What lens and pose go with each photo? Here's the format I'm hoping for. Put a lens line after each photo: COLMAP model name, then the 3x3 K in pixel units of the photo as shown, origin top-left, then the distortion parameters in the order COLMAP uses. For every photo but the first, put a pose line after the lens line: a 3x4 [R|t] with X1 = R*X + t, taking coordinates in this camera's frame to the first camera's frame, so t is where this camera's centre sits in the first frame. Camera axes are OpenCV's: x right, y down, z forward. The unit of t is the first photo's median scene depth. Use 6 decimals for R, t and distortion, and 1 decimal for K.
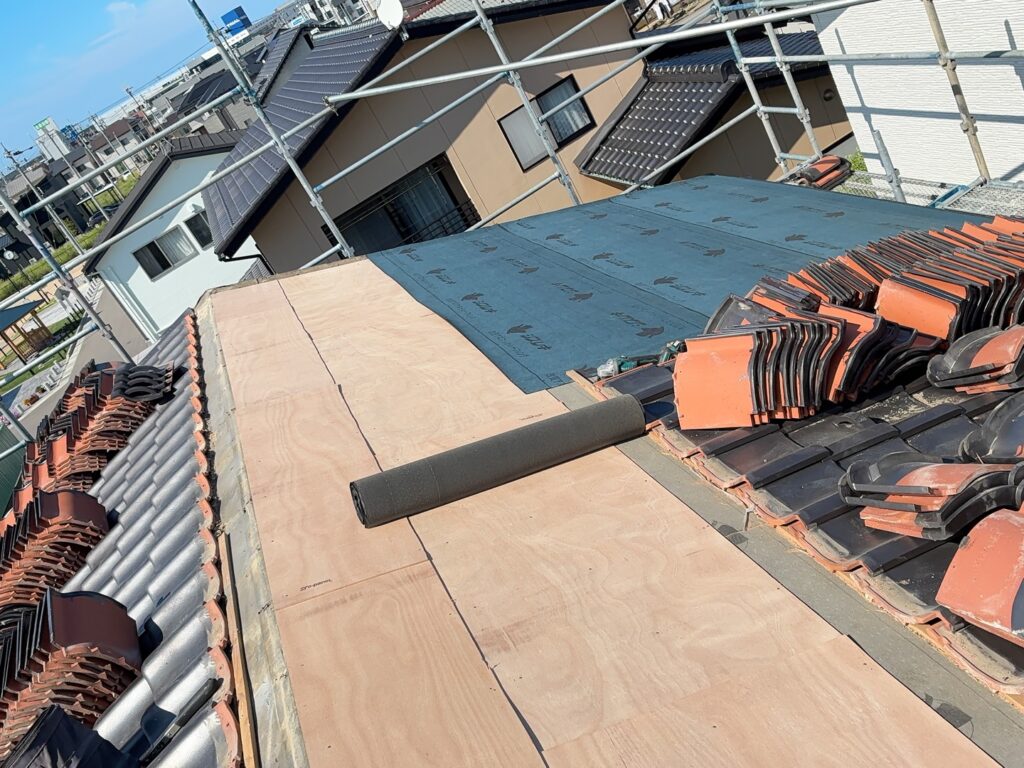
lens RADIAL K [[984.1, 0, 512.0], [0, 984.1, 384.0], [0, 0, 1]] dist [0.012275, 0.015626]
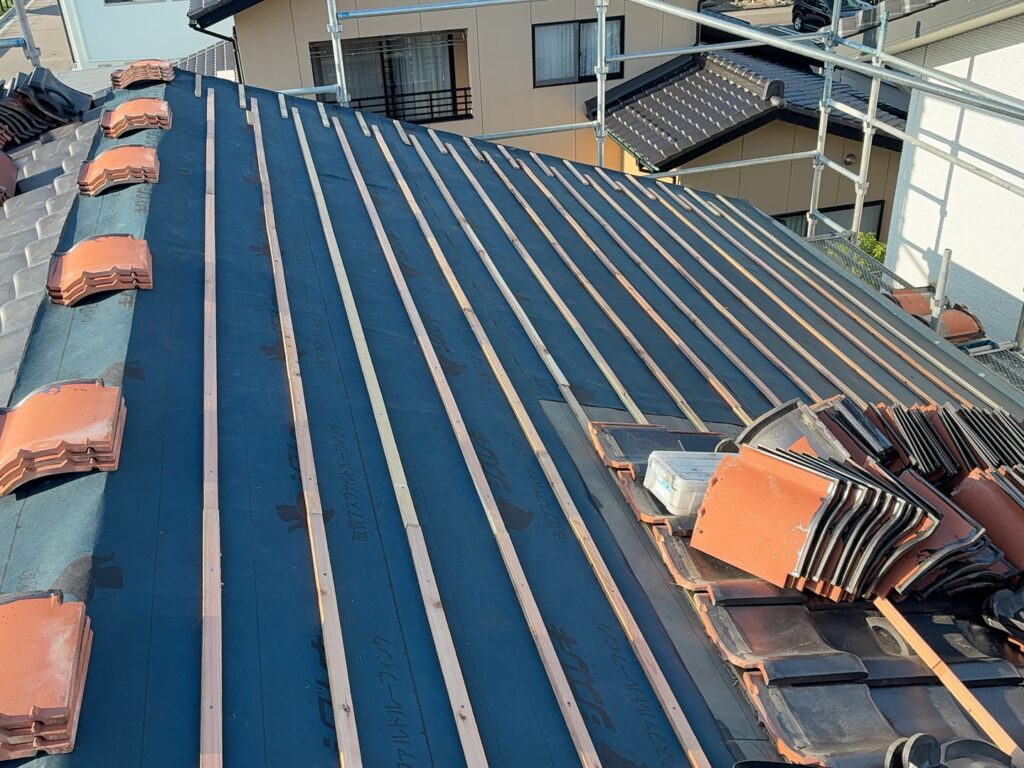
lens RADIAL K [[995.9, 0, 512.8], [0, 995.9, 359.7], [0, 0, 1]] dist [-0.006686, -0.006577]
pose [[0.898332, 0.419334, 0.130993, -0.053143], [-0.427253, 0.903319, 0.038343, -0.025235], [-0.102250, -0.090412, 0.990642, 0.109418]]
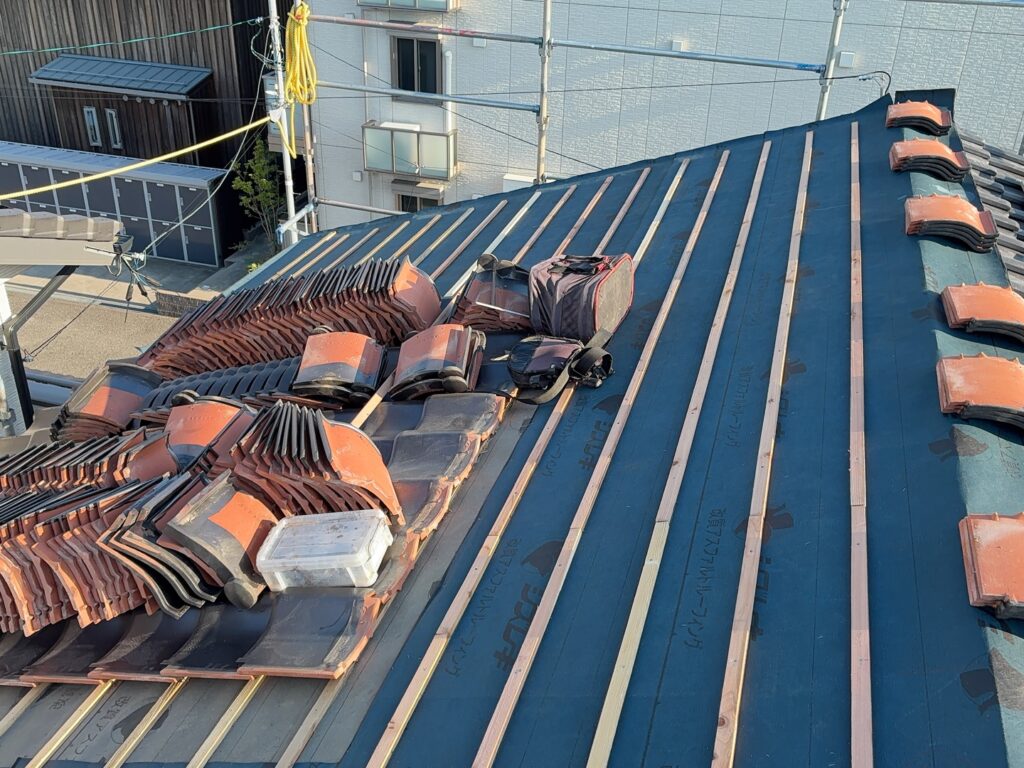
lens RADIAL K [[984.1, 0, 512.0], [0, 984.1, 384.0], [0, 0, 1]] dist [0.012275, 0.015626]
pose [[-0.710866, 0.127623, 0.691651, -0.220225], [0.589557, 0.644375, 0.487035, -0.174478], [-0.383526, 0.753985, -0.533306, 0.599271]]
